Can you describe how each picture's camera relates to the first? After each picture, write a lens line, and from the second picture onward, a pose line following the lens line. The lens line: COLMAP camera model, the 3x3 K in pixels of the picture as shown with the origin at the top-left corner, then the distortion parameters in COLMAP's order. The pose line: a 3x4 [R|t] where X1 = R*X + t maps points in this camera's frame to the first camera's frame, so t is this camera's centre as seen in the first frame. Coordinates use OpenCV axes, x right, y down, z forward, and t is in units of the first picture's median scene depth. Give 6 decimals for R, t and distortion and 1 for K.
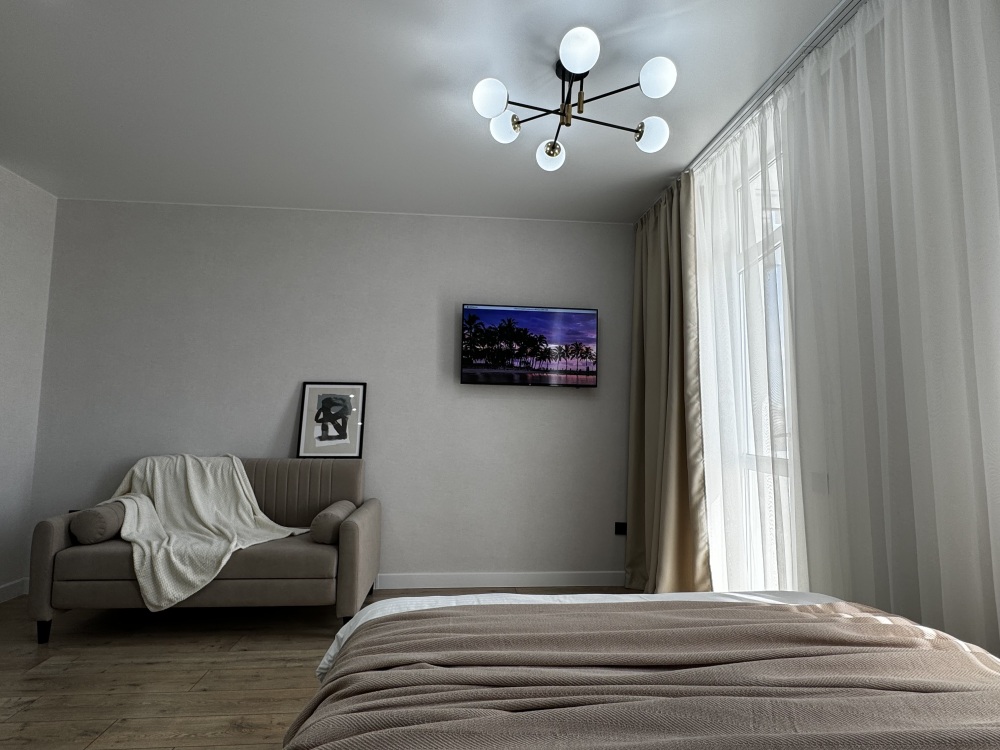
lens RADIAL K [[526.5, 0, 509.3], [0, 526.5, 377.3], [0, 0, 1]] dist [-0.001859, 0.000033]
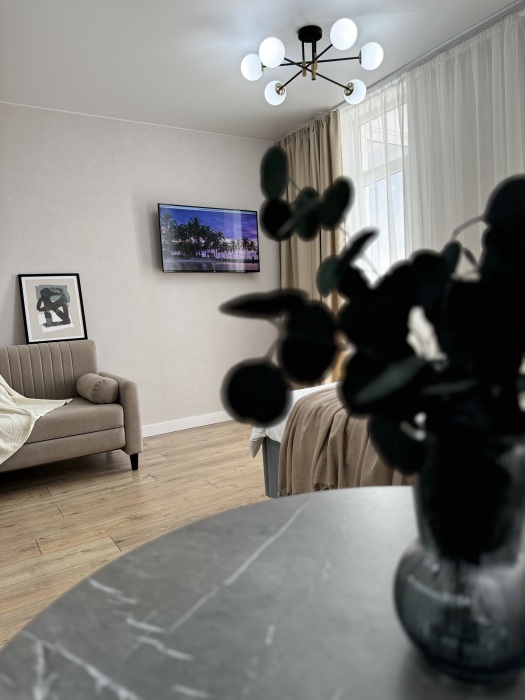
lens RADIAL K [[485.9, 0, 266.8], [0, 485.9, 355.7], [0, 0, 1]] dist [0.056307, -0.070453]
pose [[0.891374, -0.105661, 0.440781, -0.399165], [0.029602, 0.983945, 0.176000, 0.011028], [-0.452300, -0.143834, 0.880191, -0.130364]]
